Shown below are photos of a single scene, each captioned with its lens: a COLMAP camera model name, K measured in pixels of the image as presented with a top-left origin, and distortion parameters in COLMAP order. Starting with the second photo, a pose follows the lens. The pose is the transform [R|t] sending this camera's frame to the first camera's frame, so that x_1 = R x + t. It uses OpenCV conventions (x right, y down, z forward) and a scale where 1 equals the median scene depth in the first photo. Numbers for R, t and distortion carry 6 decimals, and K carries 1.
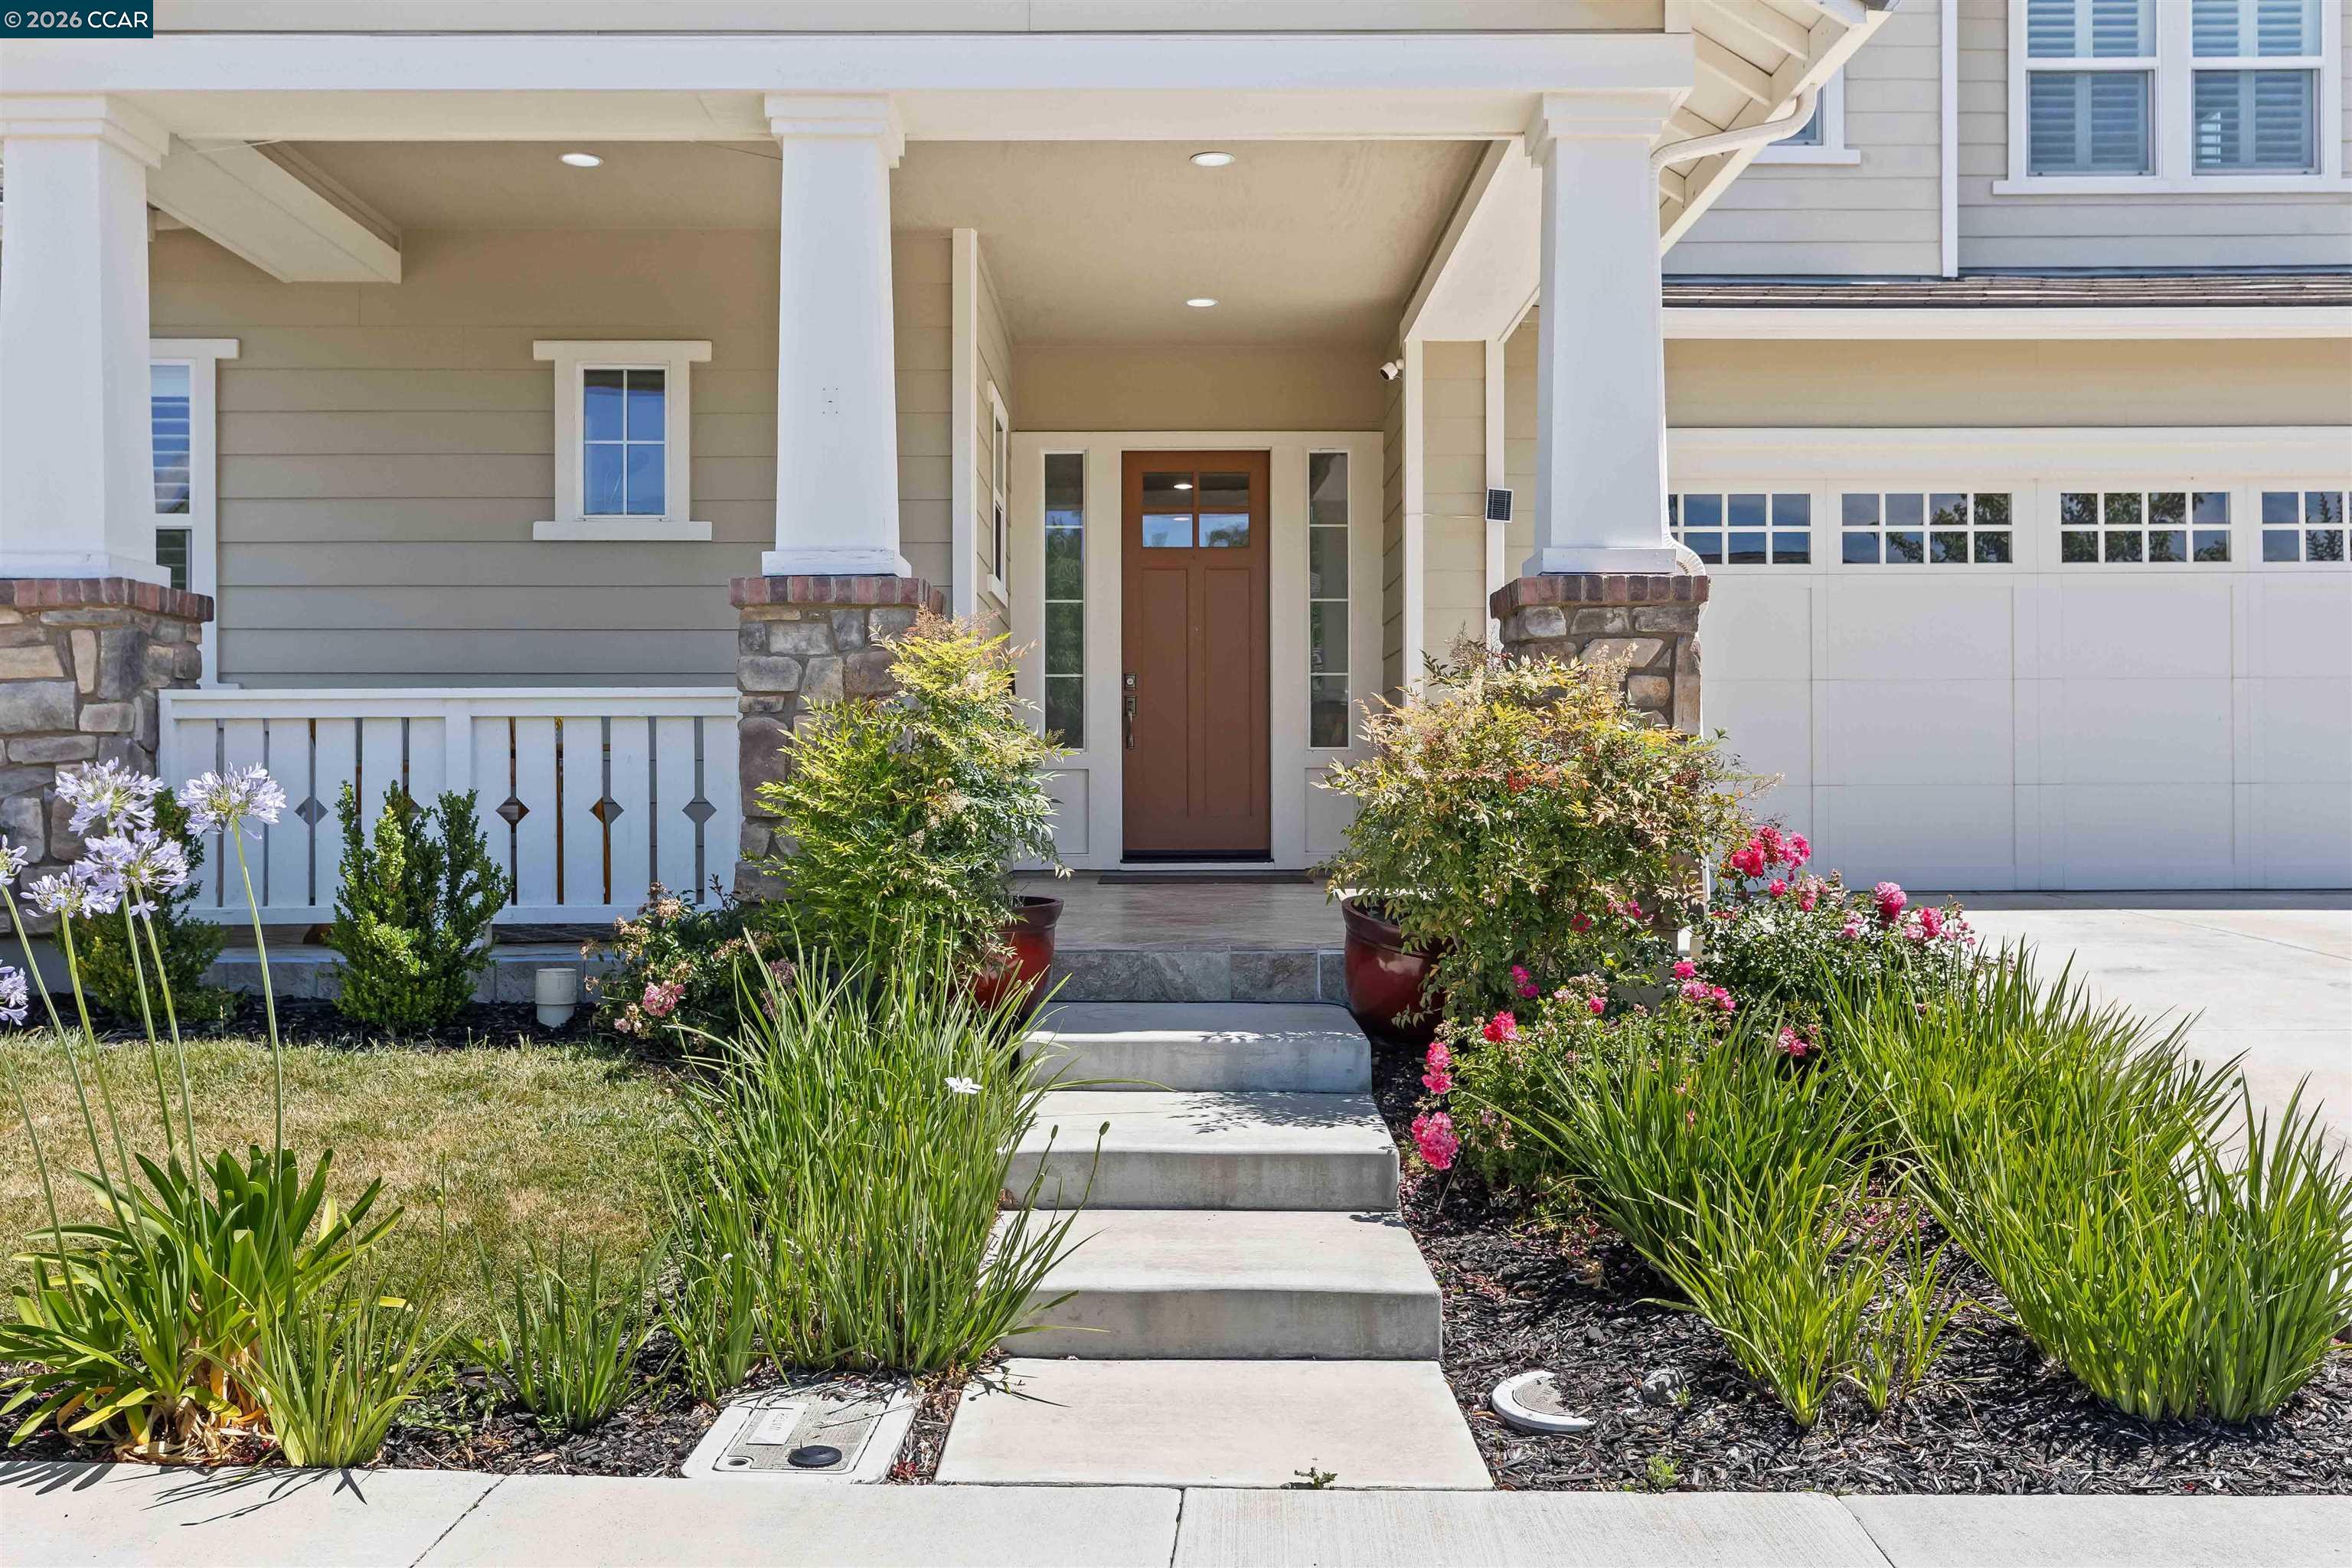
lens RADIAL K [[1899.5, 0, 1176.0], [0, 1899.5, 784.0], [0, 0, 1]] dist [-0.000673, 0.005333]
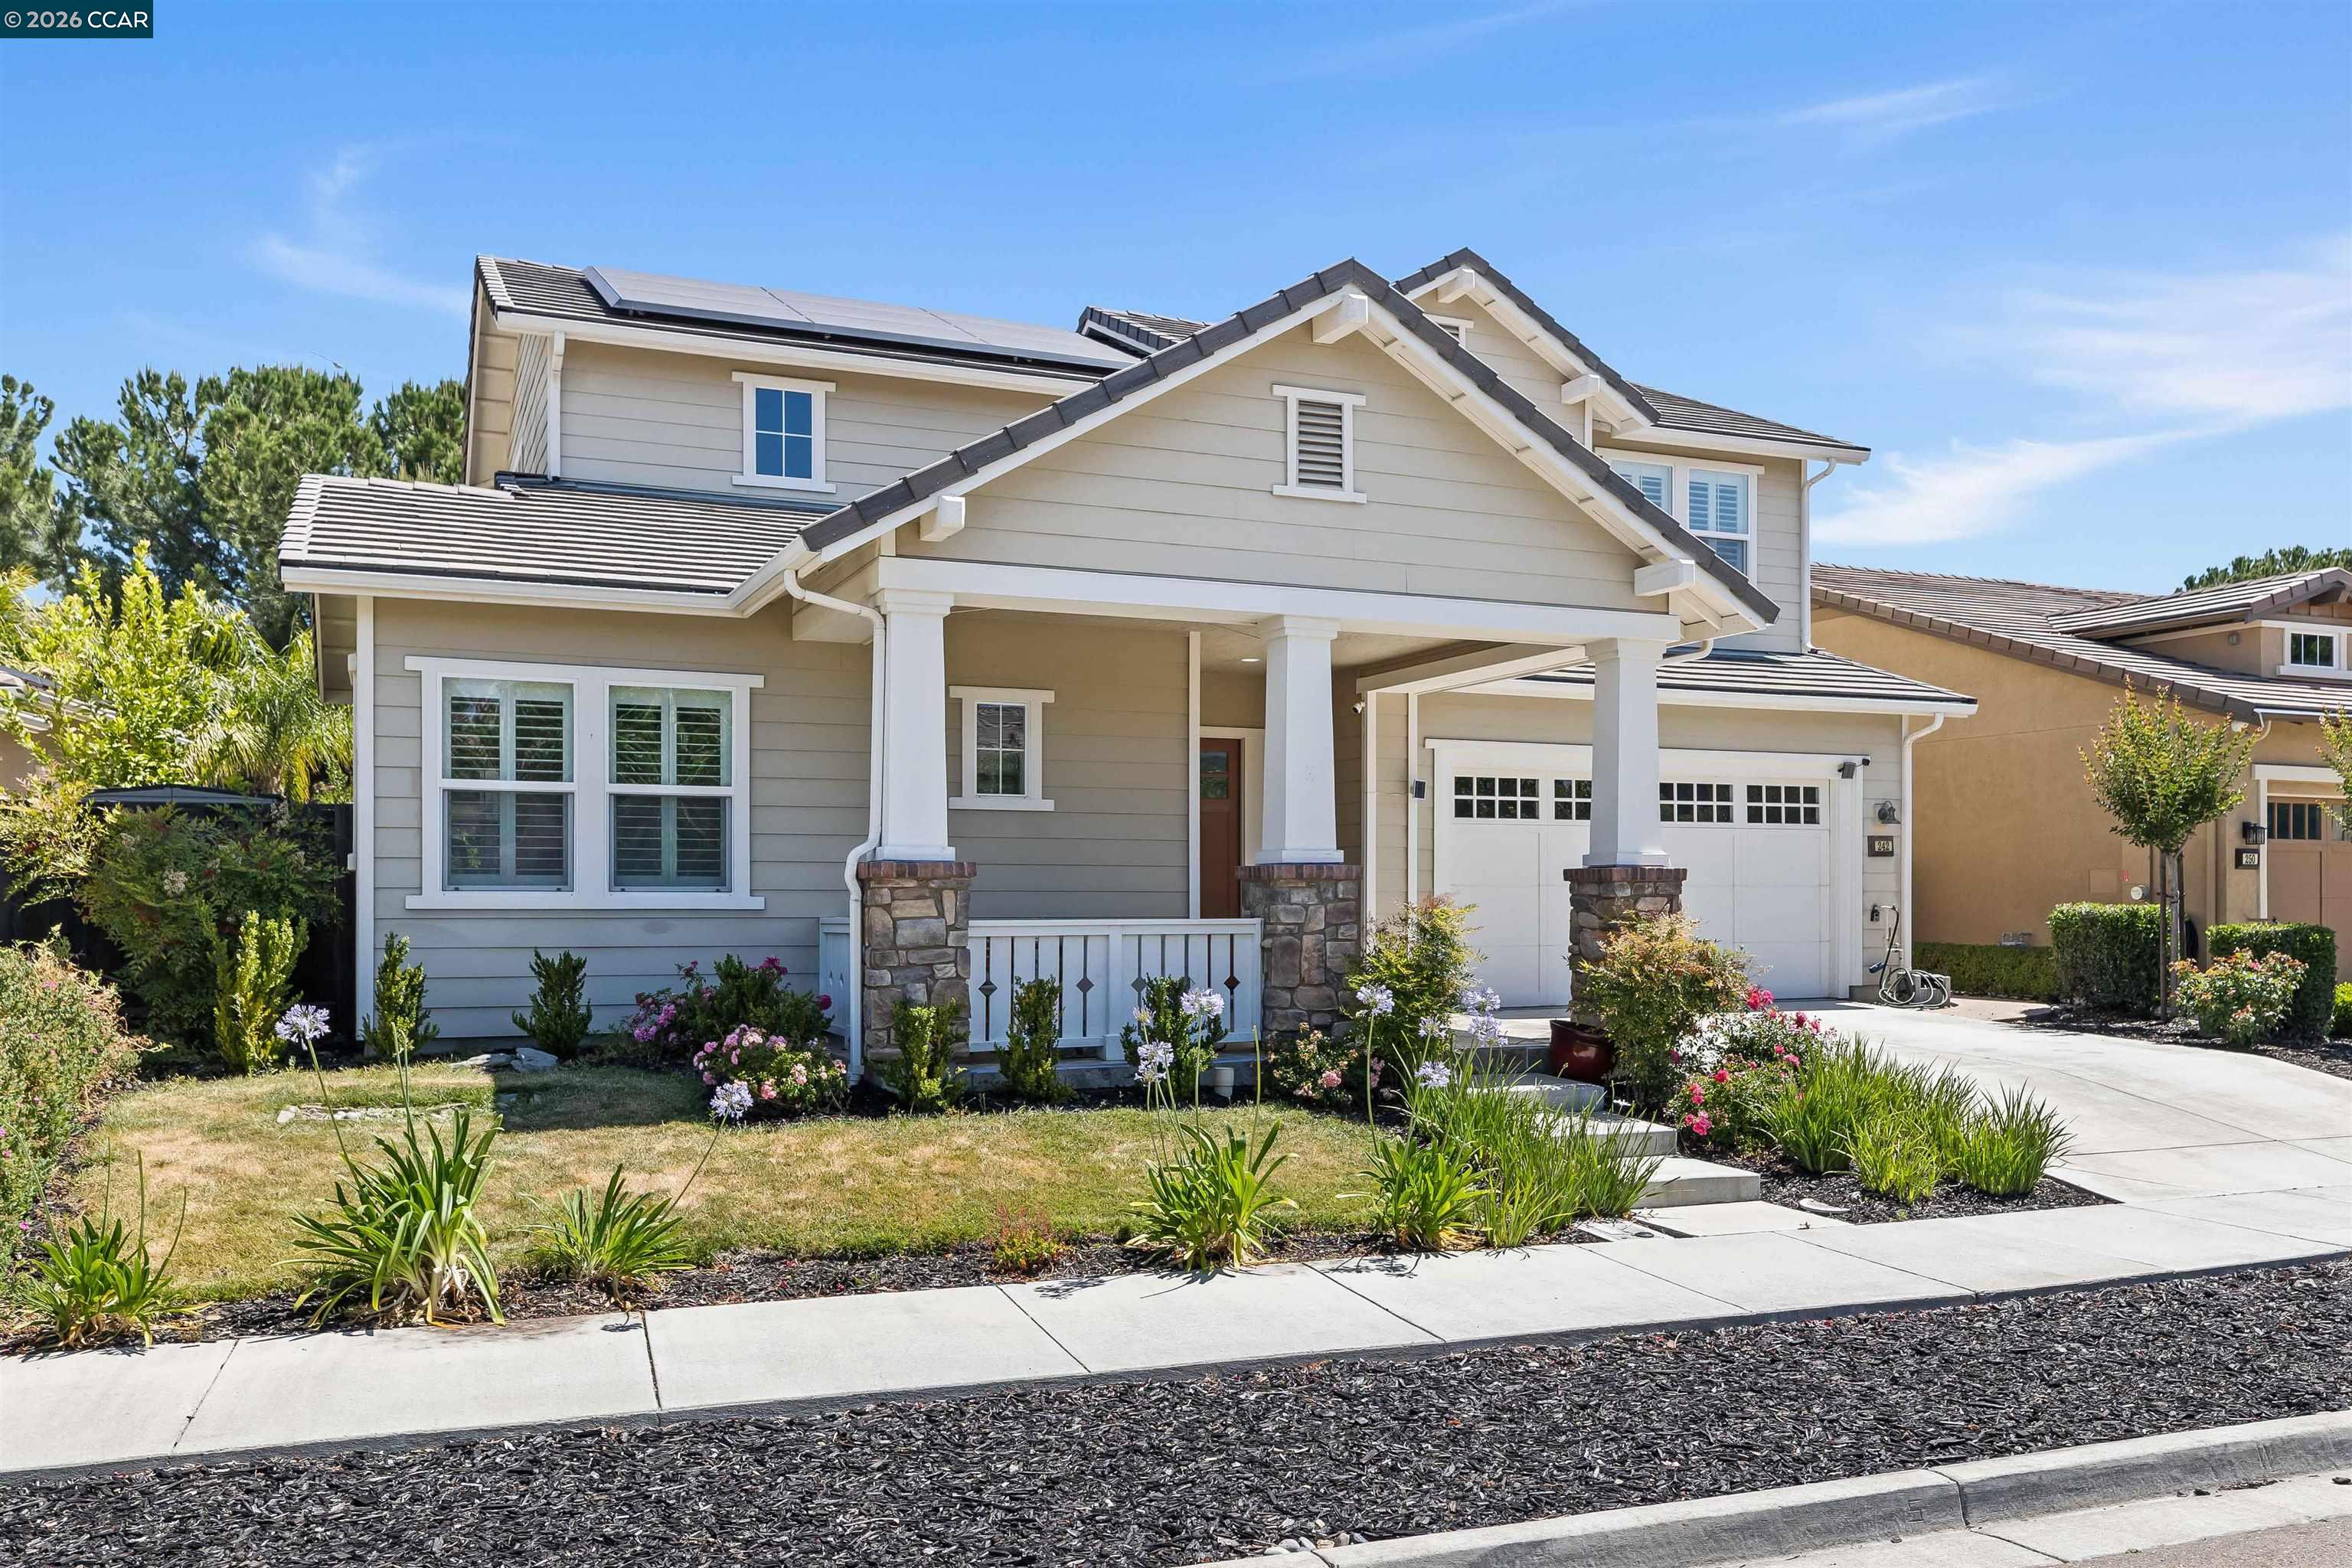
lens RADIAL K [[1678.7, 0, 1182.1], [0, 1678.7, 898.7], [0, 0, 1]] dist [0.001945, 0.004026]
pose [[0.931288, 0.002547, 0.364274, -1.010300], [-0.002472, 0.999997, -0.000672, -0.076819], [-0.364274, -0.000275, 0.931292, -0.606068]]
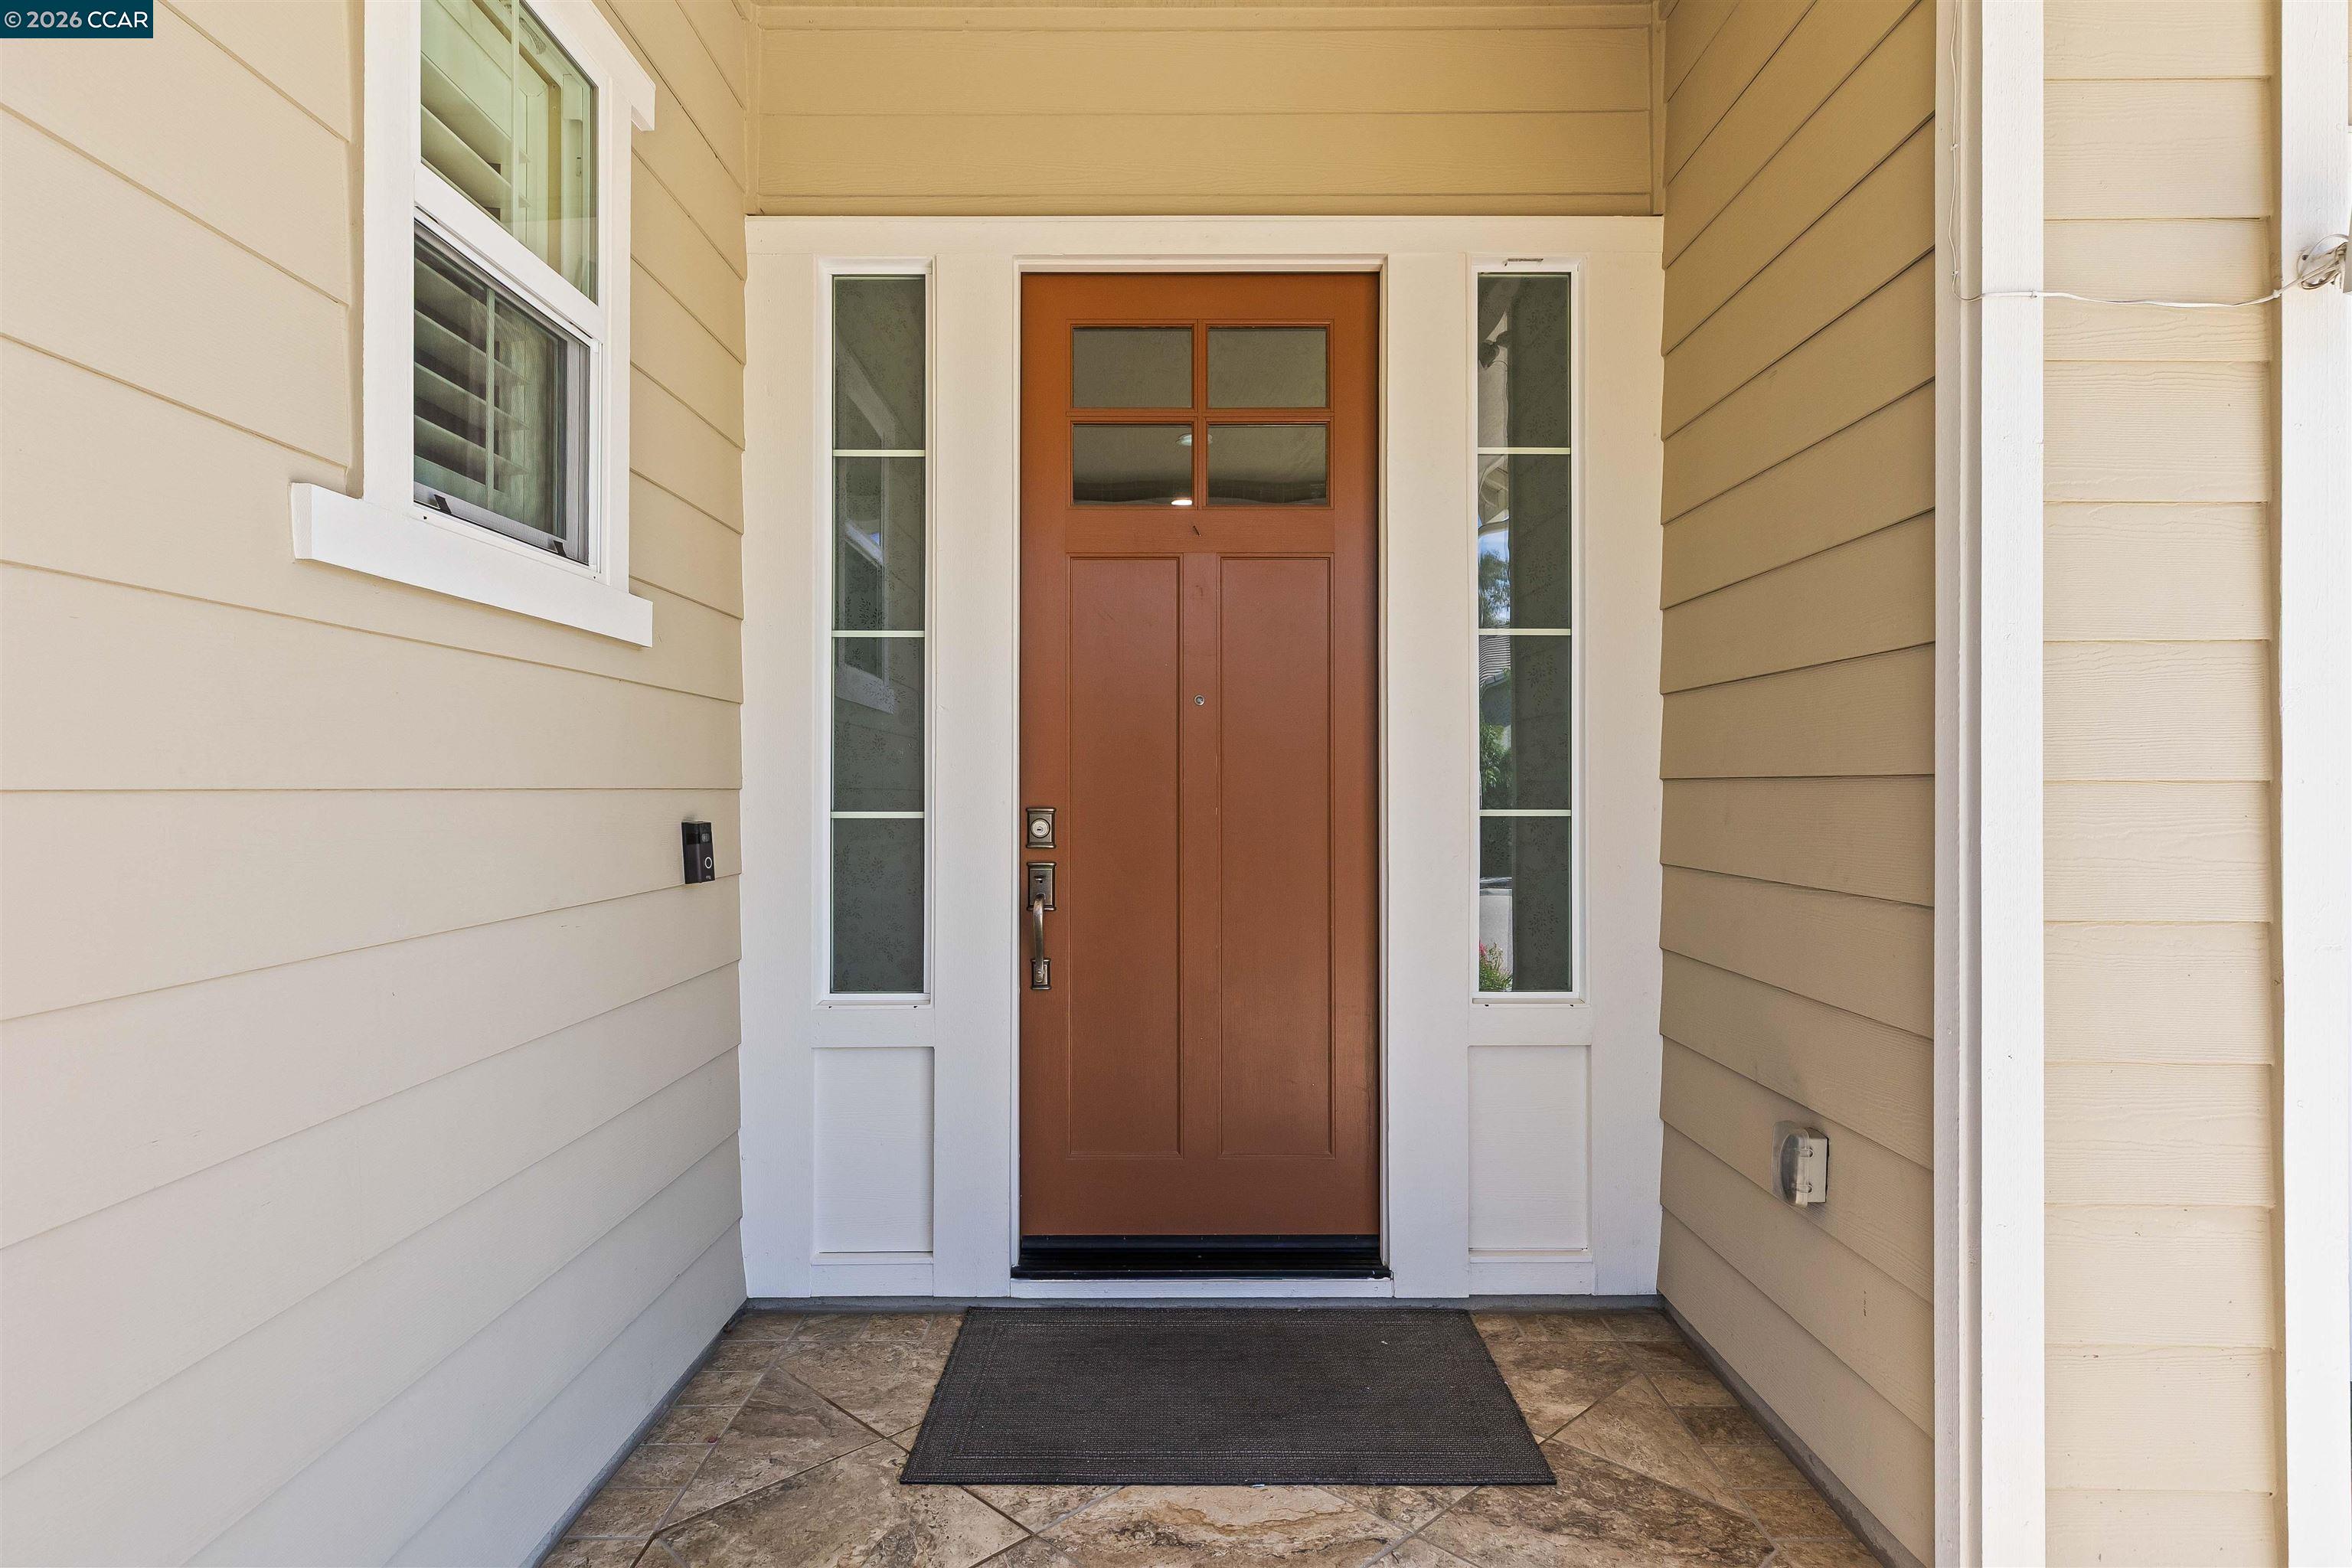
lens RADIAL K [[1375.2, 0, 1176.0], [0, 1375.2, 784.0], [0, 0, 1]] dist [0.000208, 0.000247]
pose [[0.999871, 0.000951, 0.016037, 0.001043], [-0.000809, 0.999961, -0.008838, -0.119267], [-0.016045, 0.008824, 0.999832, 1.374547]]
